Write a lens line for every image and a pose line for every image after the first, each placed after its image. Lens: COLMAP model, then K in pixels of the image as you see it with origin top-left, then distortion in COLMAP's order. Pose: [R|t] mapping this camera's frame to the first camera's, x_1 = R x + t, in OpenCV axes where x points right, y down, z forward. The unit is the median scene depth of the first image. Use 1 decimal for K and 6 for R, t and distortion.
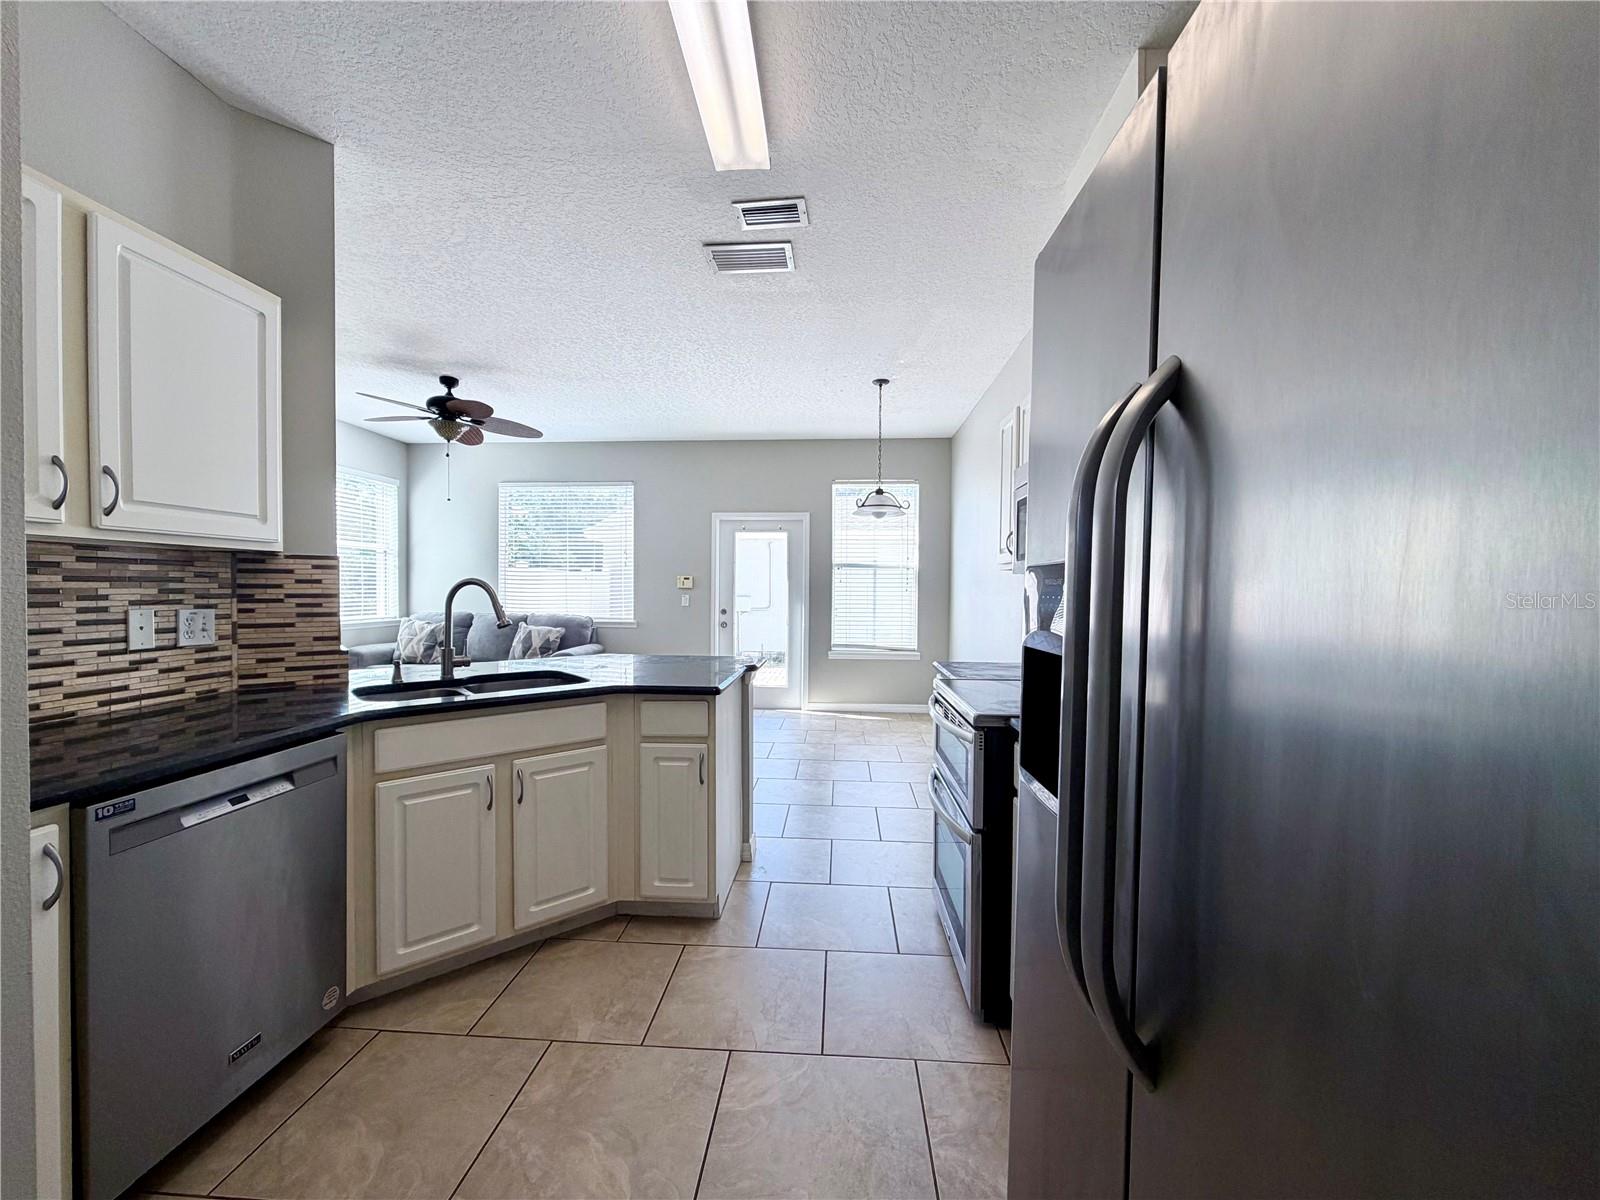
lens RADIAL K [[637.0, 0, 800.9], [0, 637.0, 602.0], [0, 0, 1]] dist [0.001044, 0.000175]
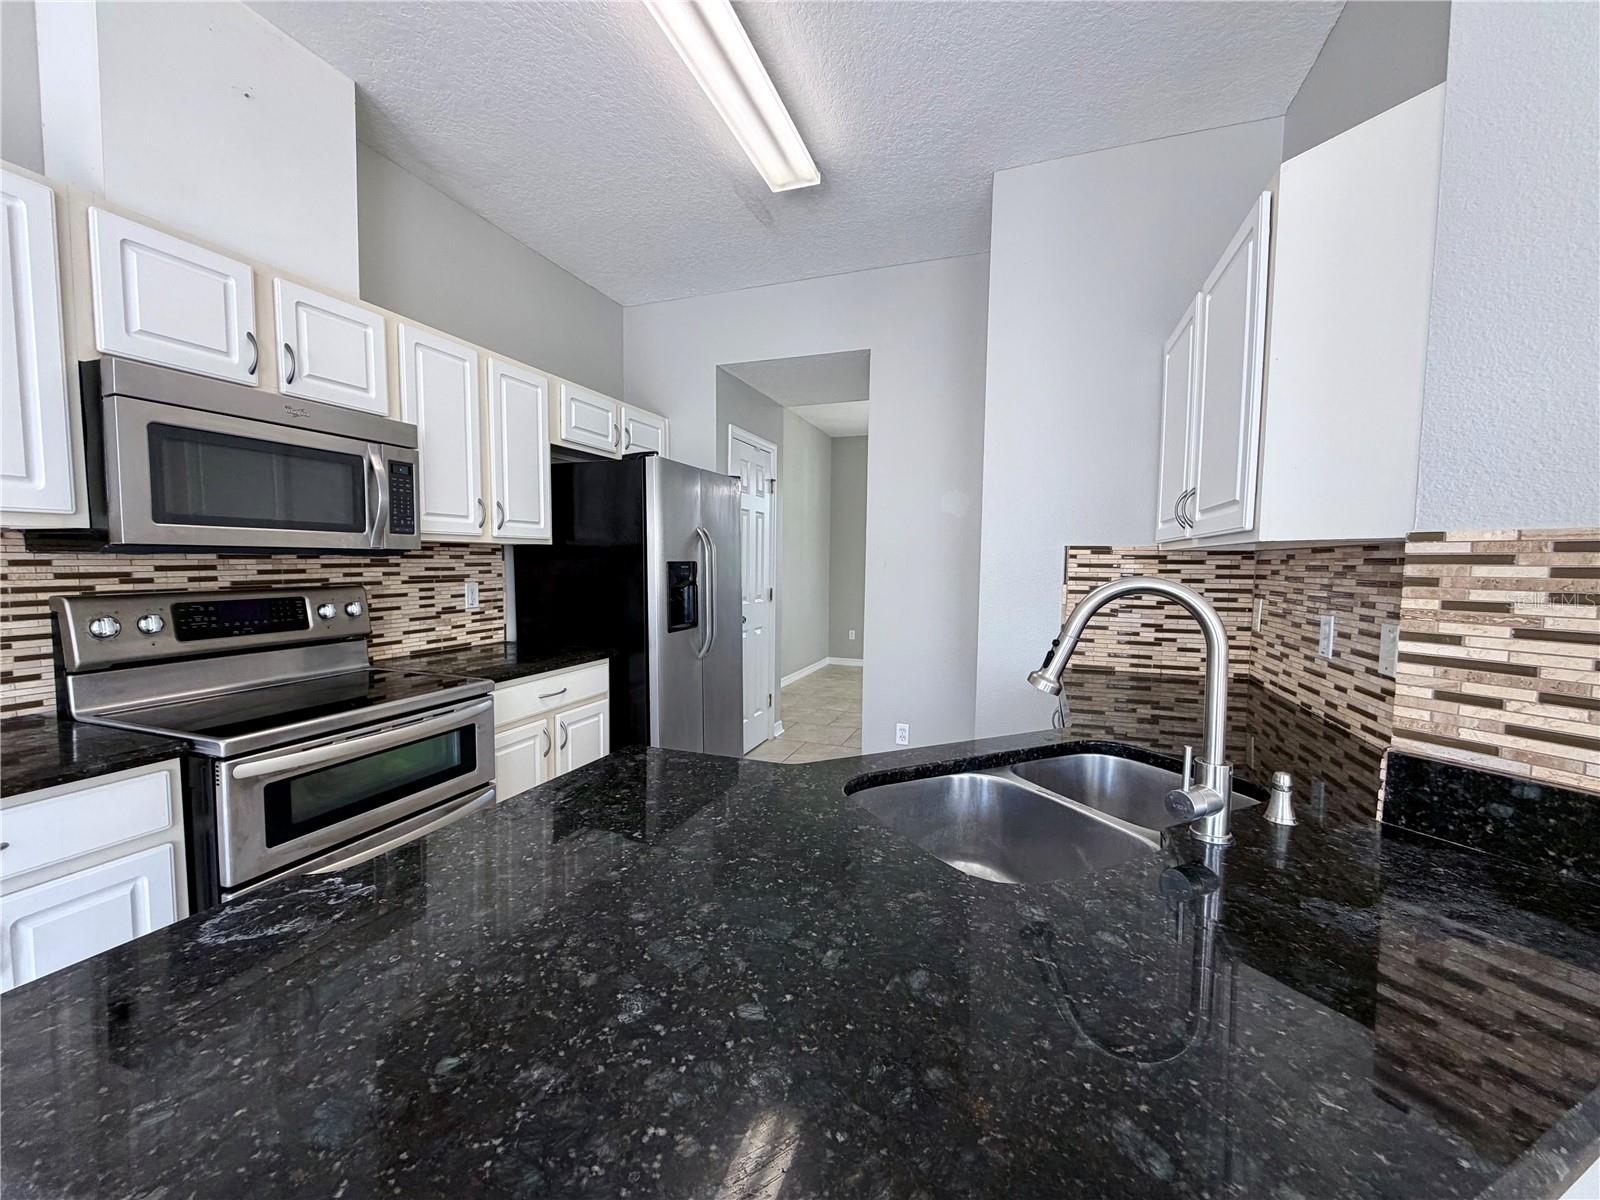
lens RADIAL K [[637.0, 0, 799.9], [0, 637.0, 598.8], [0, 0, 1]] dist [0.001044, 0.000175]
pose [[-0.961665, -0.034013, 0.272110, -0.161738], [-0.012599, 0.996711, 0.080059, -0.020642], [-0.273938, 0.073561, -0.958930, 0.559102]]
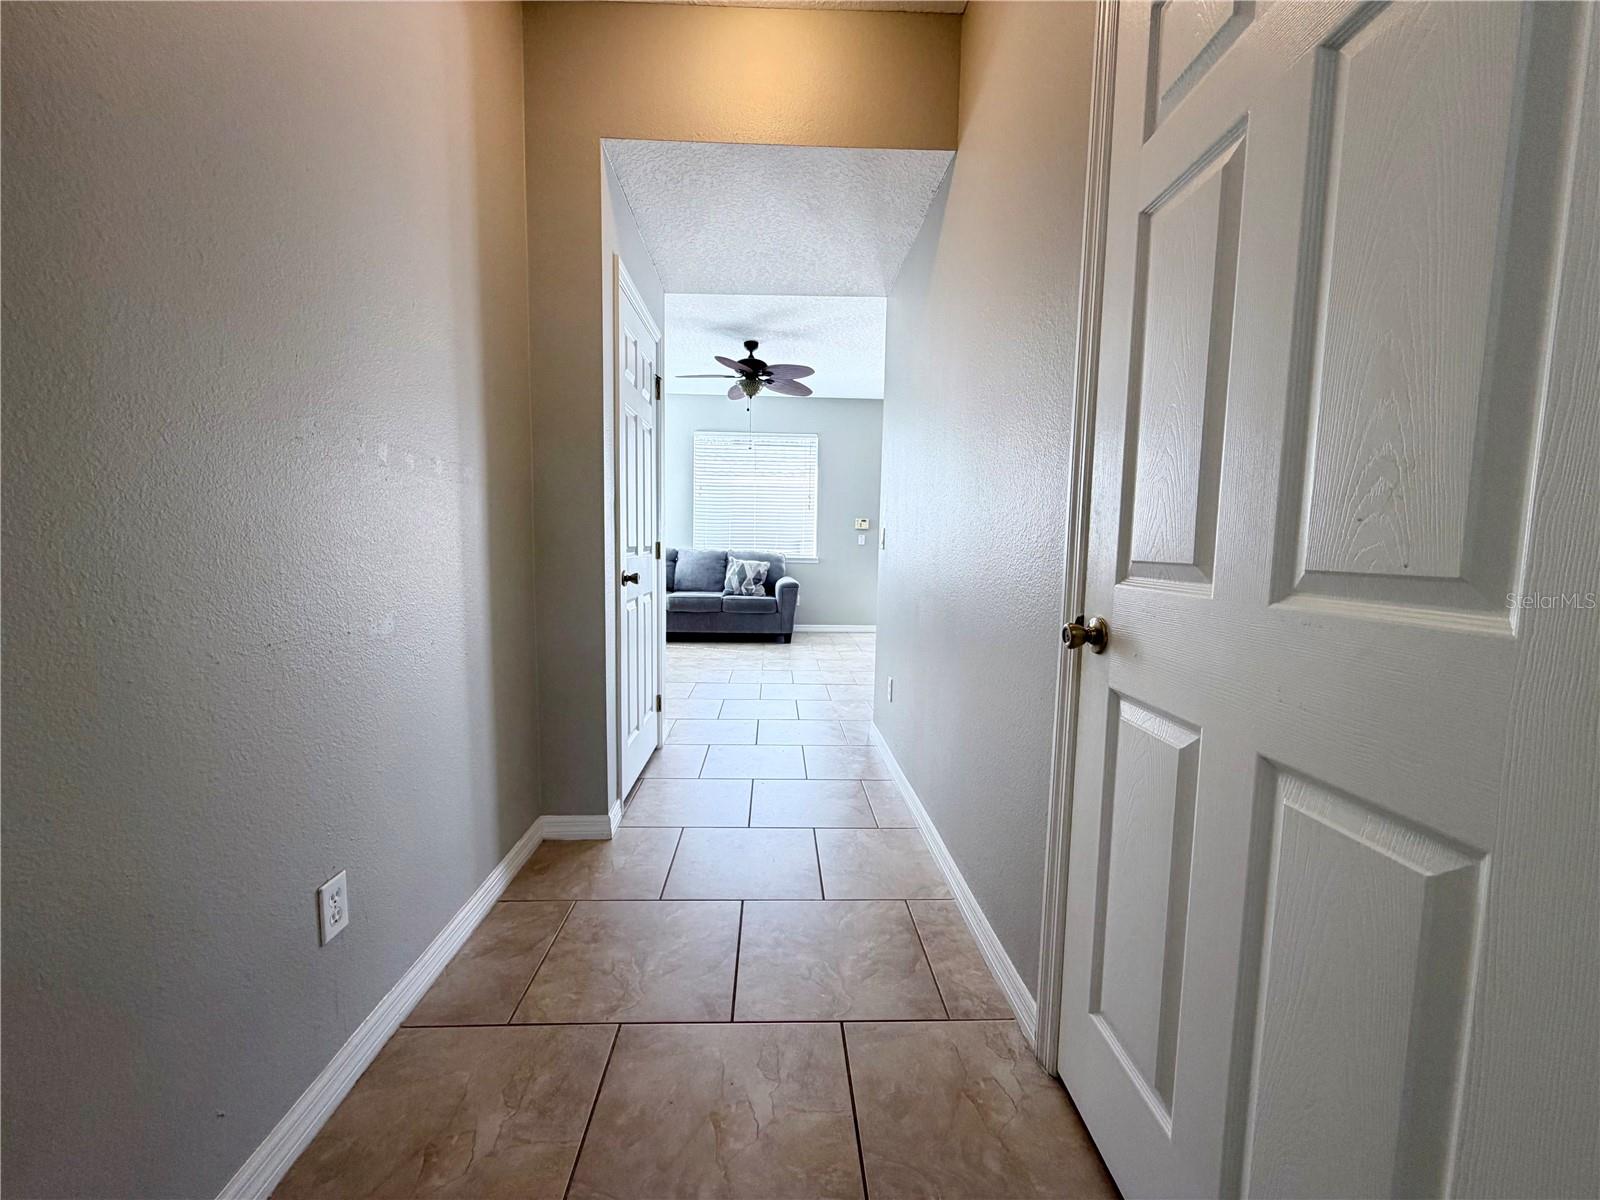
lens RADIAL K [[637.0, 0, 802.7], [0, 637.0, 598.2], [0, 0, 1]] dist [0.001044, 0.000175]
pose [[0.993911, 0.002234, 0.110161, -0.441691], [-0.010558, 0.997125, 0.075033, 0.019007], [-0.109677, -0.075739, 0.991078, -0.148640]]
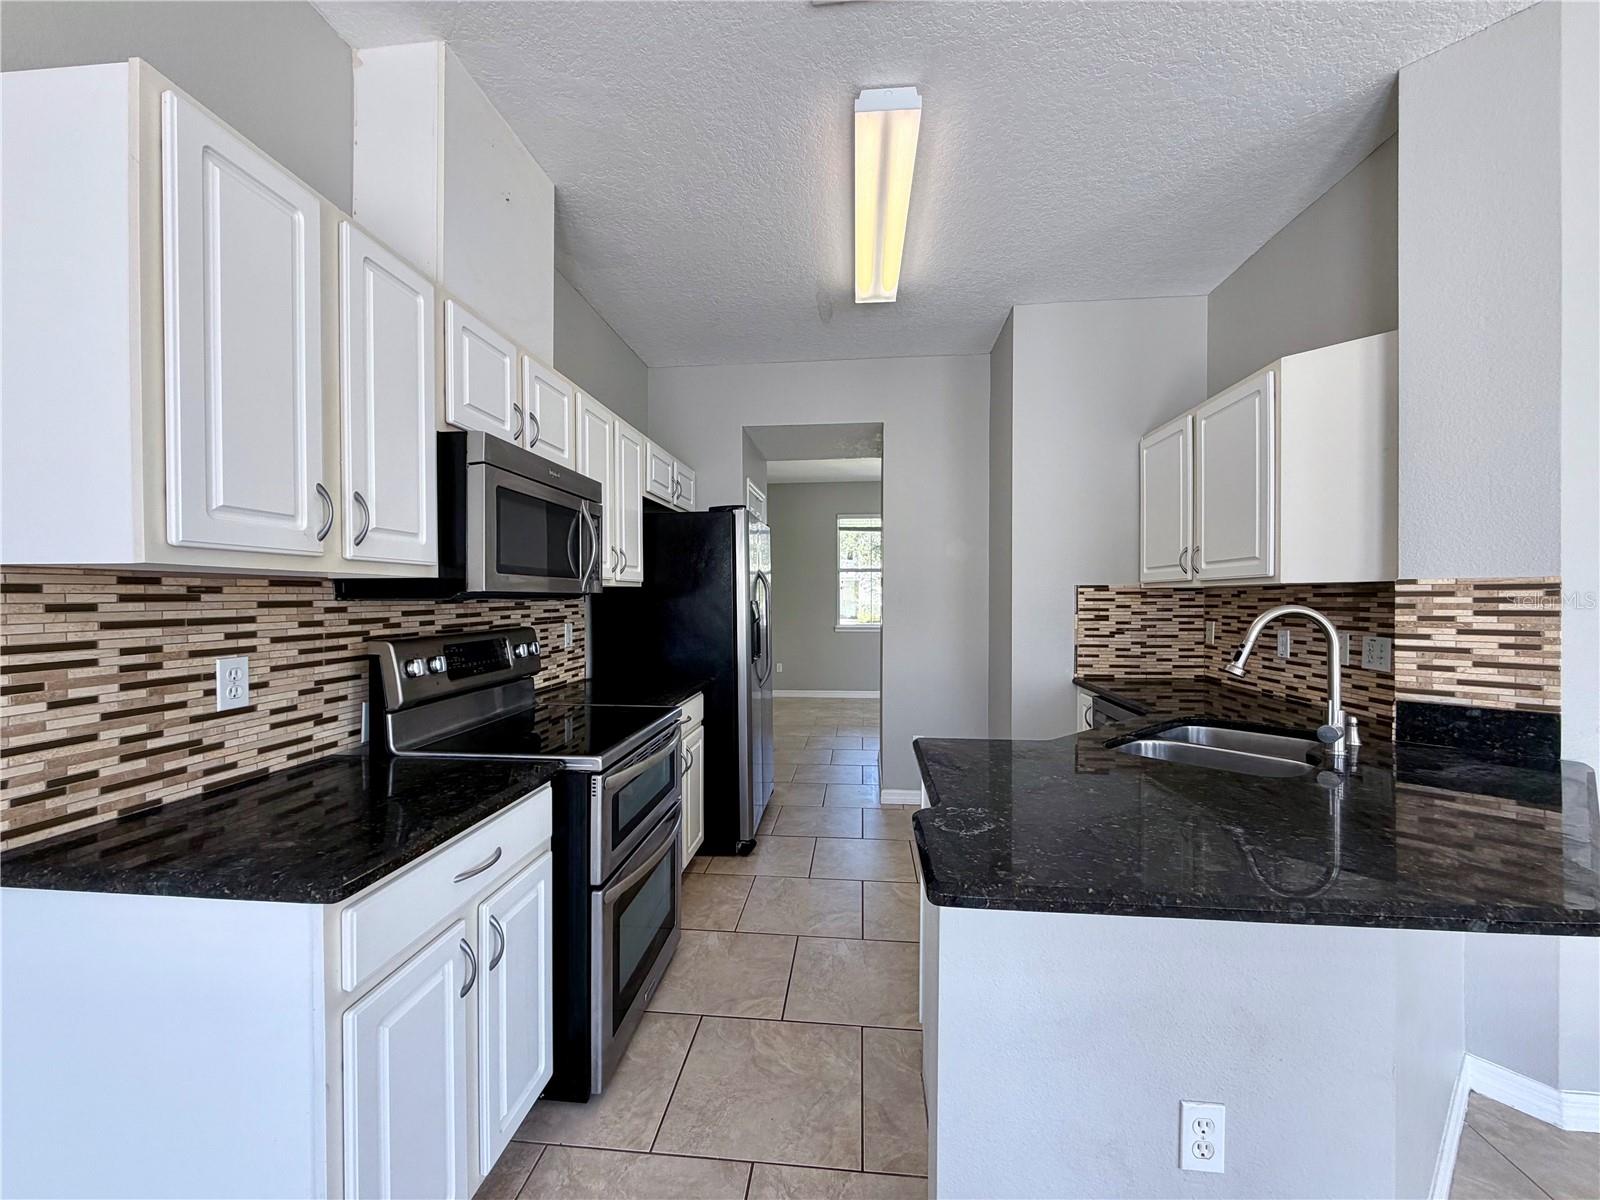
lens RADIAL K [[637.0, 0, 797.3], [0, 637.0, 597.0], [0, 0, 1]] dist [0.001044, 0.000175]
pose [[-0.999554, -0.005716, 0.029296, 0.000202], [-0.005221, 0.999843, 0.016932, -0.021741], [-0.029389, 0.016771, -0.999427, 0.662673]]
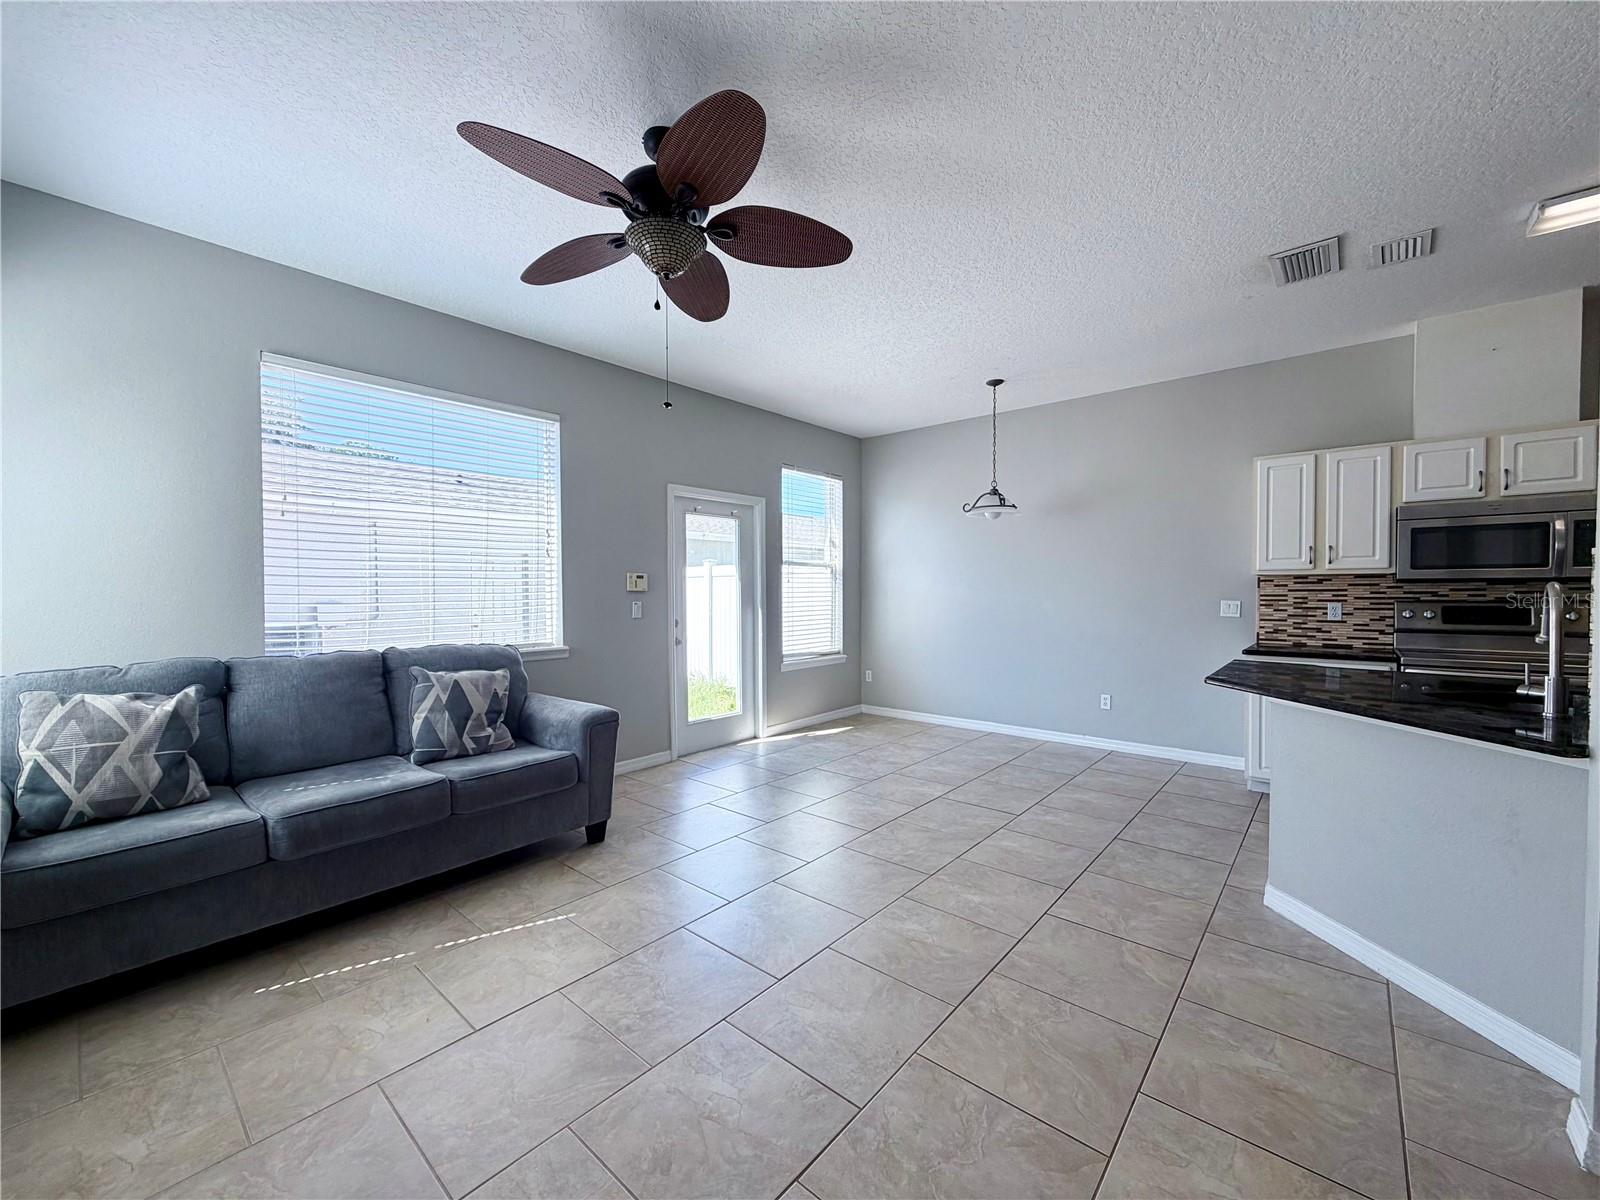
lens RADIAL K [[637.0, 0, 802.8], [0, 637.0, 598.1], [0, 0, 1]] dist [0.001044, 0.000175]
pose [[0.599641, -0.020786, 0.799999, -0.653142], [0.021119, 0.999725, 0.010146, -0.018798], [-0.799991, 0.010811, 0.599915, 0.487829]]
